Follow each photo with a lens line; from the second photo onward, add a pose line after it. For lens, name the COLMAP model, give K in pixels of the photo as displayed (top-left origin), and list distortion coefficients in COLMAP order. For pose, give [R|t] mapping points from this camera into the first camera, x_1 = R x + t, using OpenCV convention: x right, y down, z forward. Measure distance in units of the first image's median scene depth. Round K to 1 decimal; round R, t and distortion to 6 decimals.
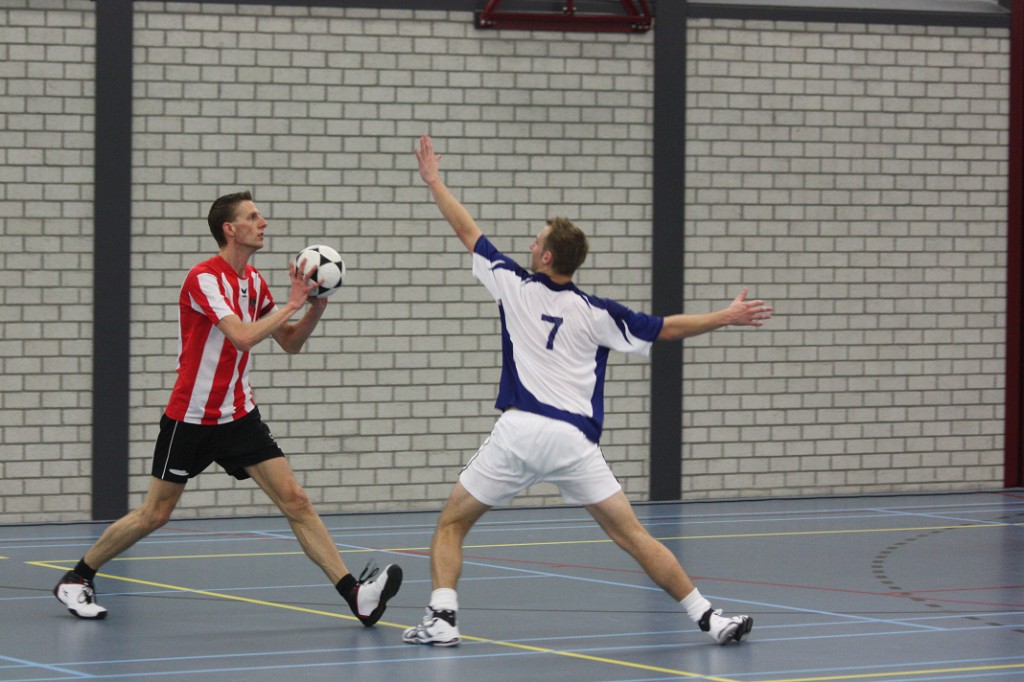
lens RADIAL K [[4621.3, 0, 521.1], [0, 4621.3, 337.5], [0, 0, 1]] dist [-0.075423, 0.000000]
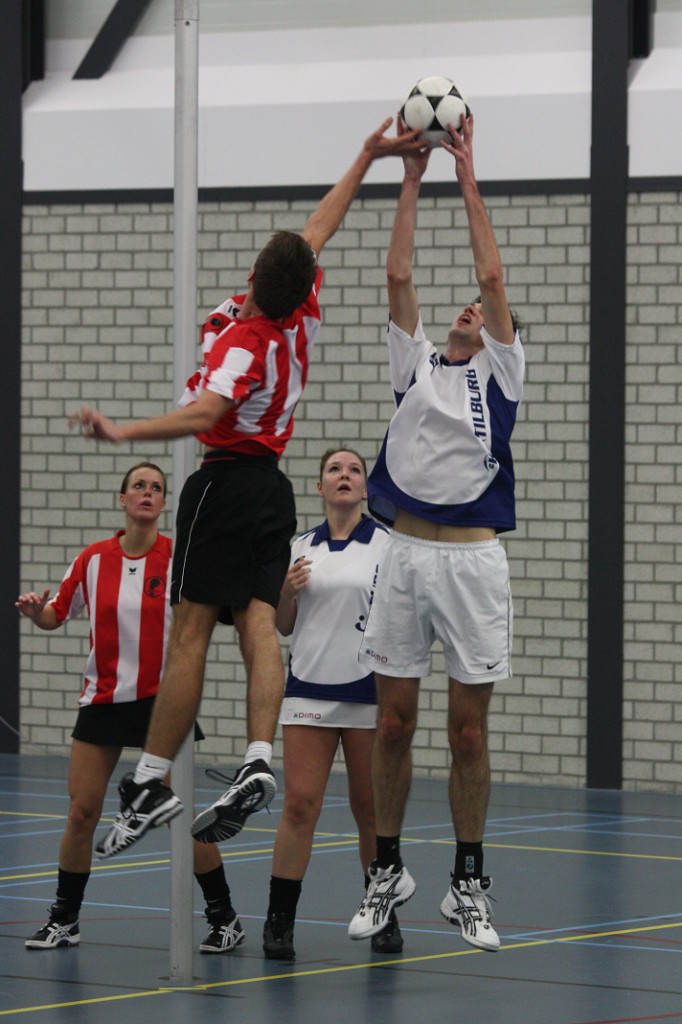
lens RADIAL K [[5462.5, 0, 338.8], [0, 5462.5, 515.7], [0, 0, 1]] dist [0.705191, 0.000000]
pose [[0.317576, 0.014351, -0.948124, 1.024938], [-0.035221, 0.999374, 0.003329, -0.016176], [0.947579, 0.032337, 0.317882, 0.724614]]
